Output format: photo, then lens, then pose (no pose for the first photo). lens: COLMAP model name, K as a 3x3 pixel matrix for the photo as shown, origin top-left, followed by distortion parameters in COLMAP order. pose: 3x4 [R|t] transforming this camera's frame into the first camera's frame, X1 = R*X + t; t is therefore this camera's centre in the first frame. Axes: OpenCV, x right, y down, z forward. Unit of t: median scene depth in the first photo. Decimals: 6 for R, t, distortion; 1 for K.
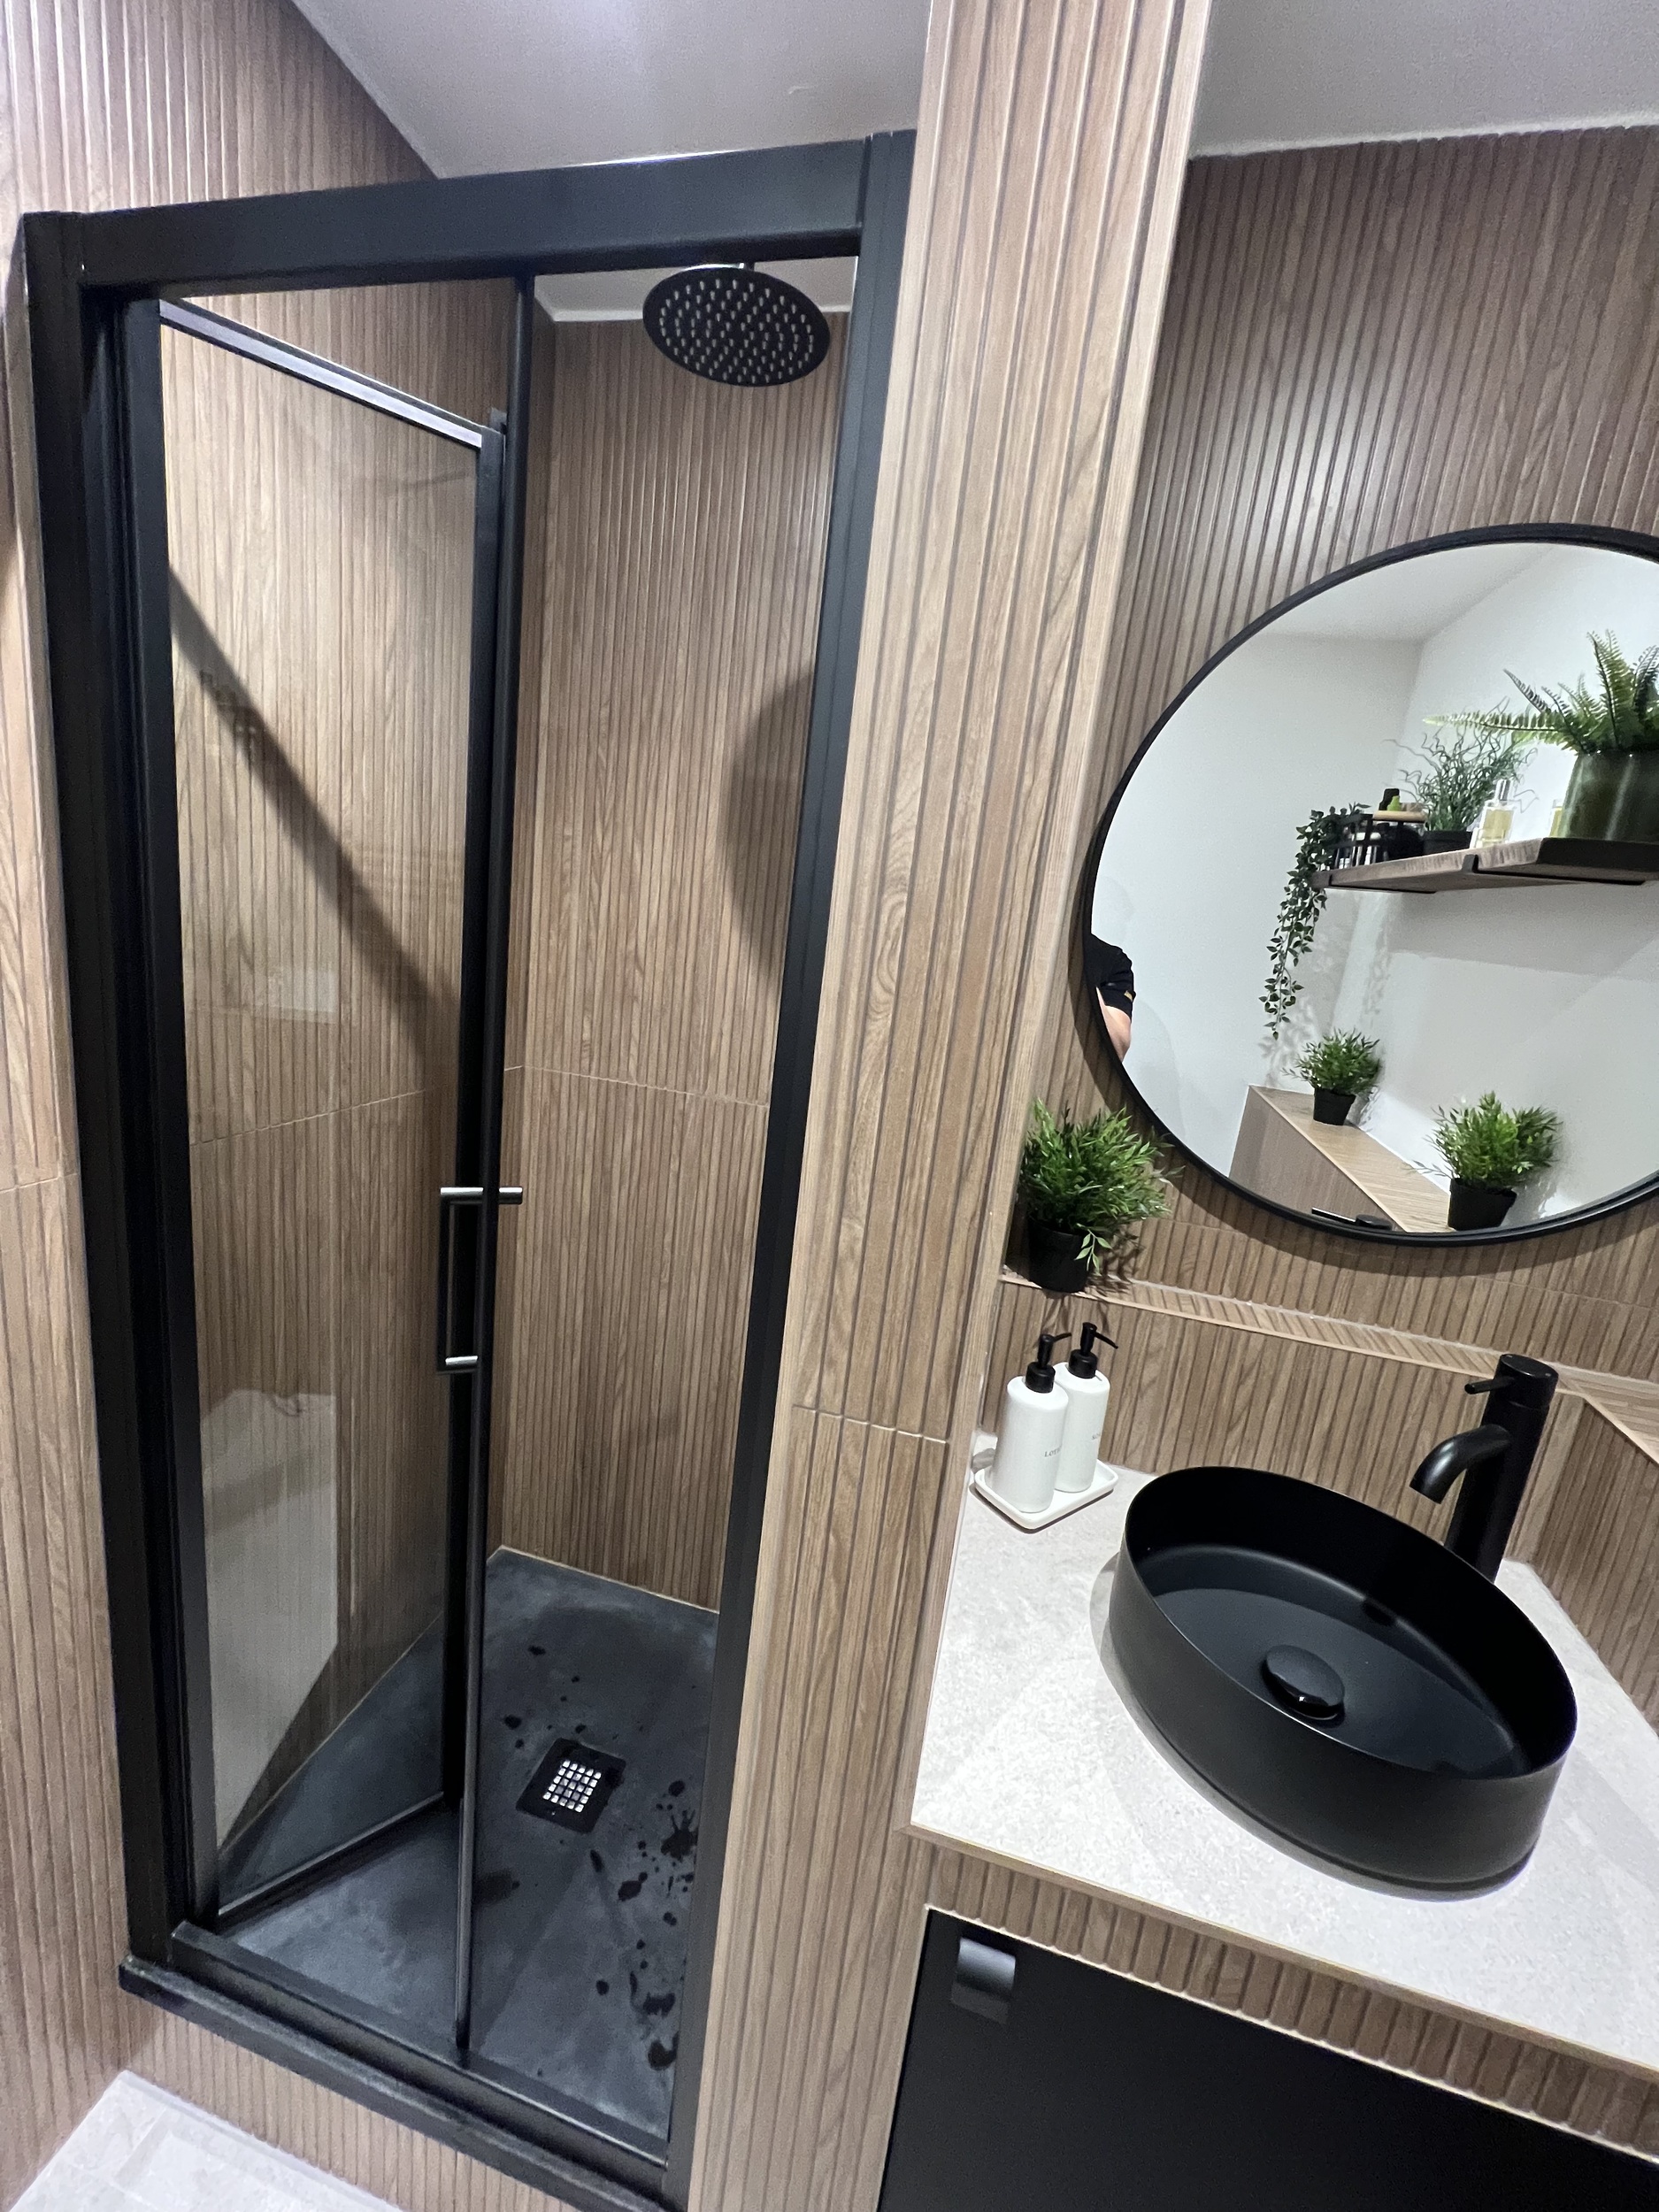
lens RADIAL K [[883.0, 0, 829.2], [0, 883.0, 1099.7], [0, 0, 1]] dist [0.001700, -0.000277]
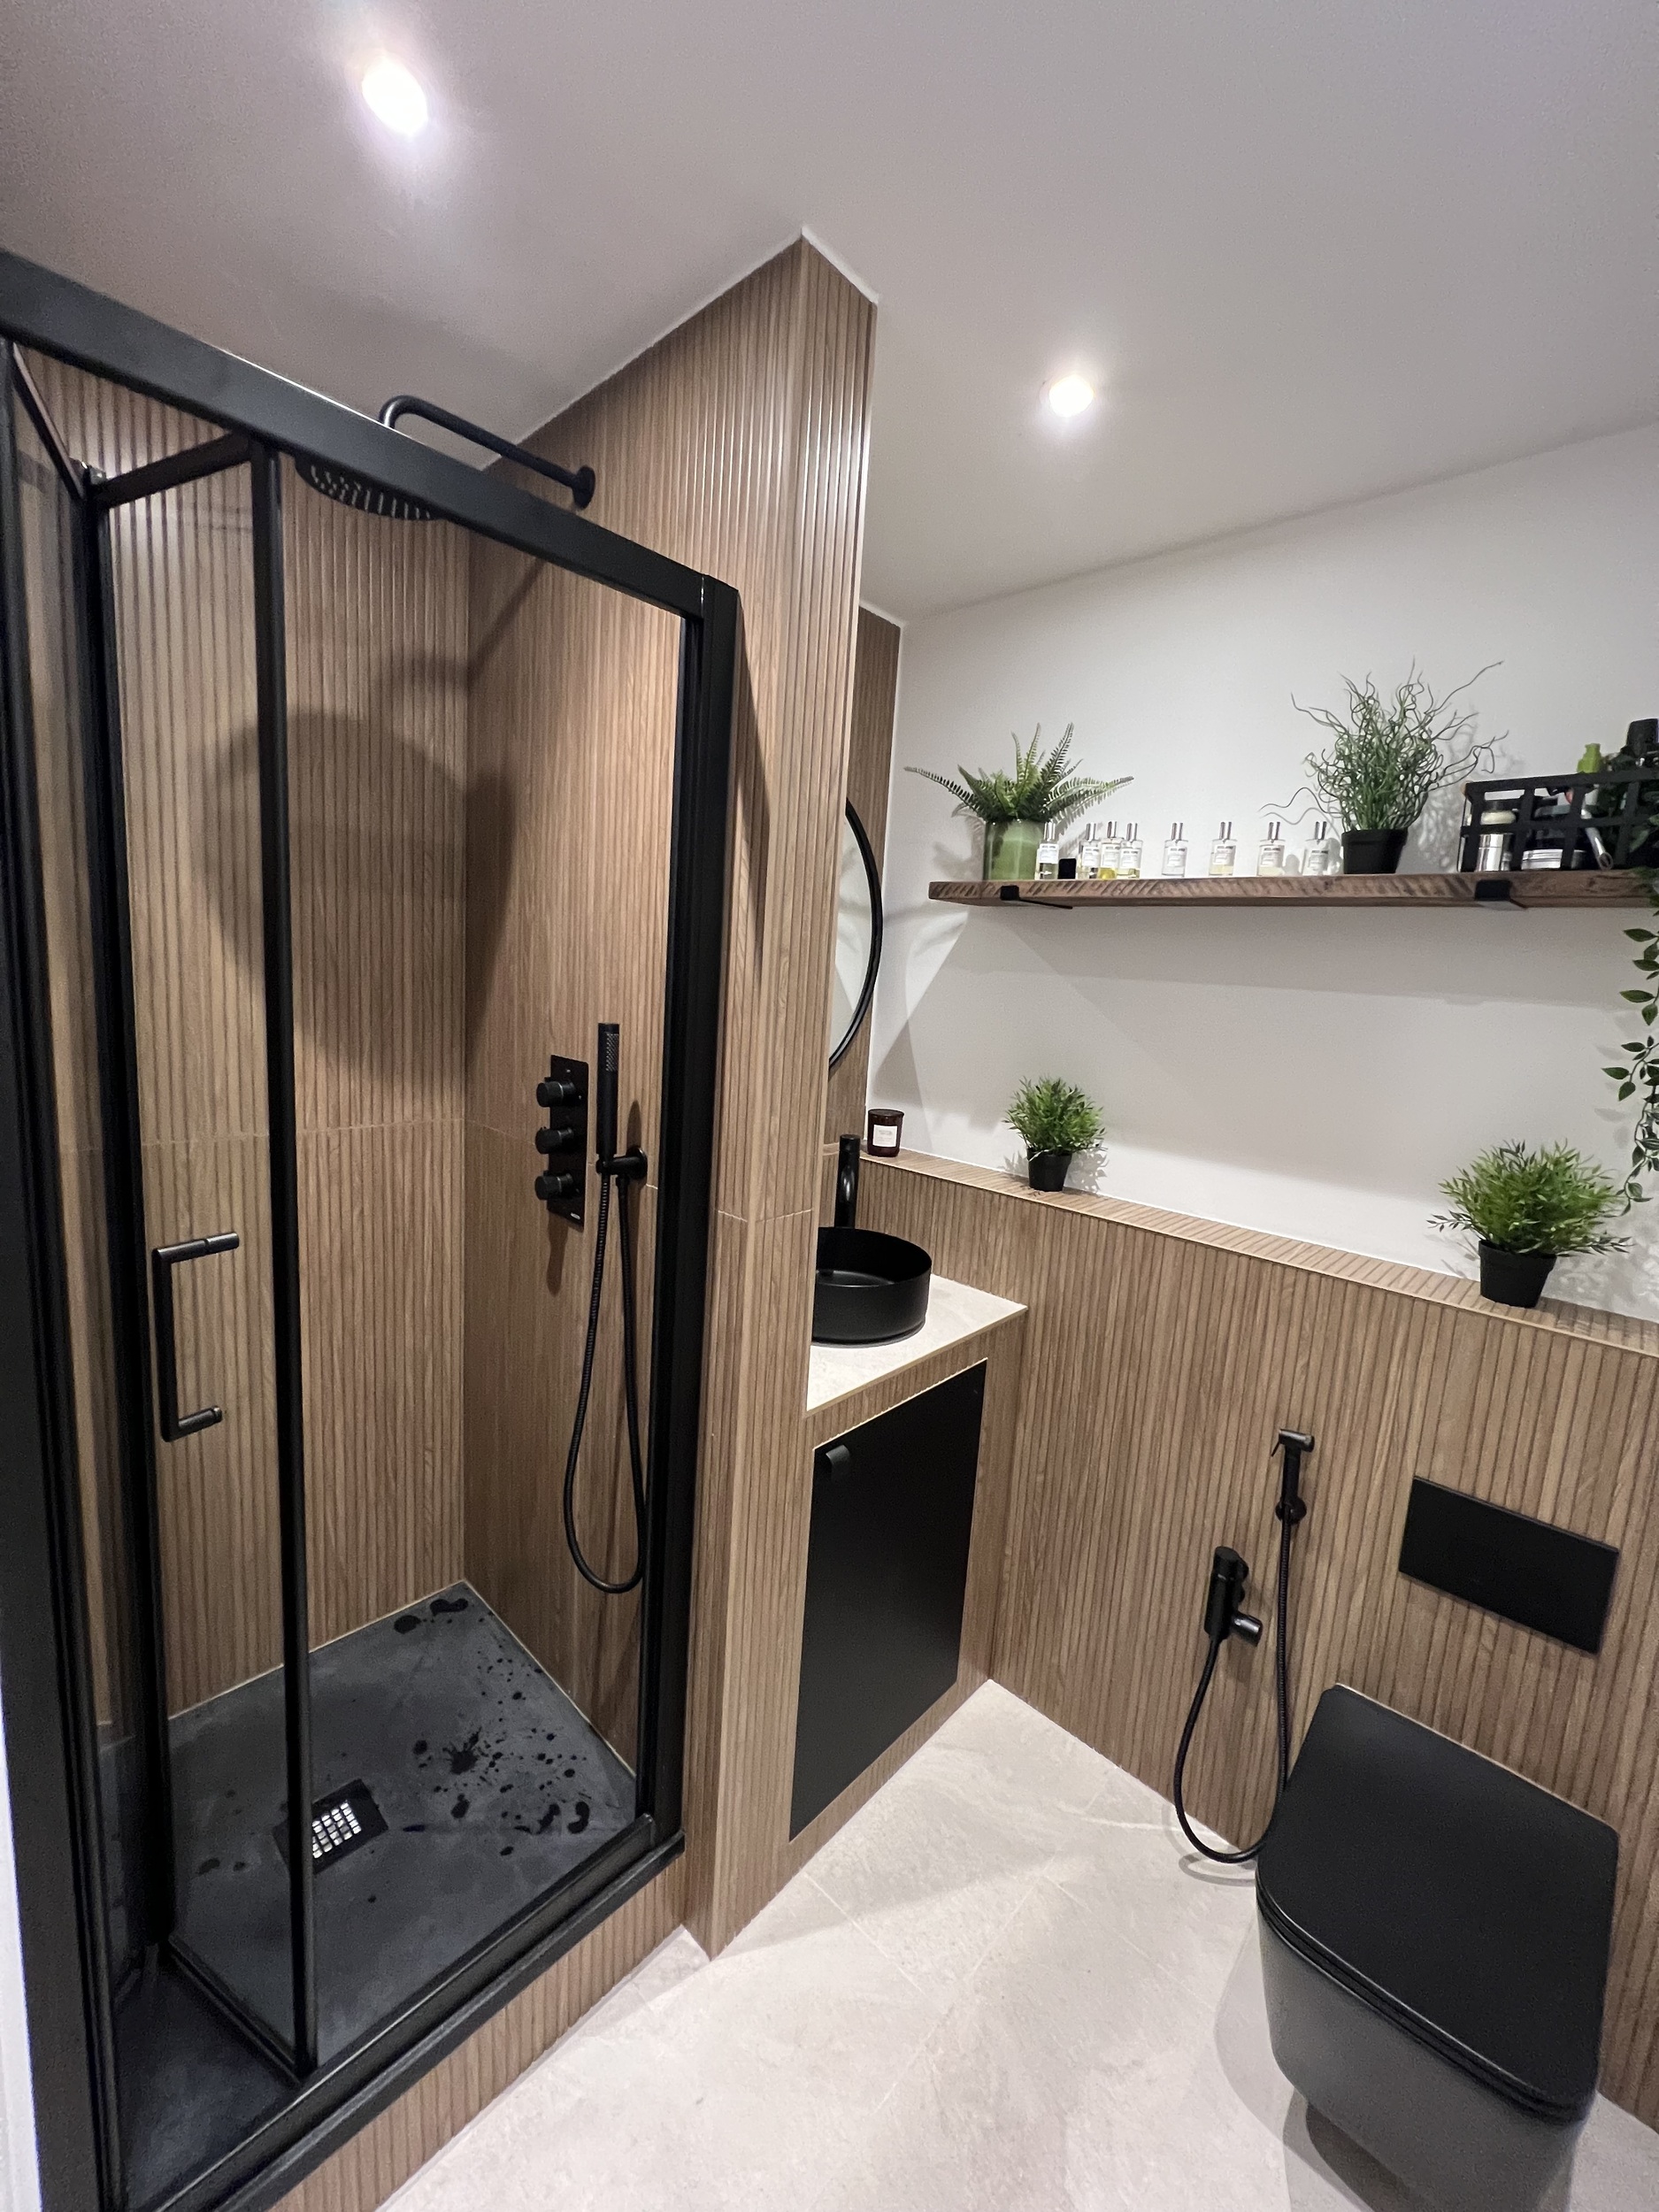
lens RADIAL K [[883.0, 0, 829.0], [0, 883.0, 1100.0], [0, 0, 1]] dist [0.001700, -0.000277]
pose [[0.480866, -0.211009, 0.851025, -1.451905], [0.176506, 0.974035, 0.141776, -0.148306], [-0.858845, 0.082036, 0.505625, -0.119719]]
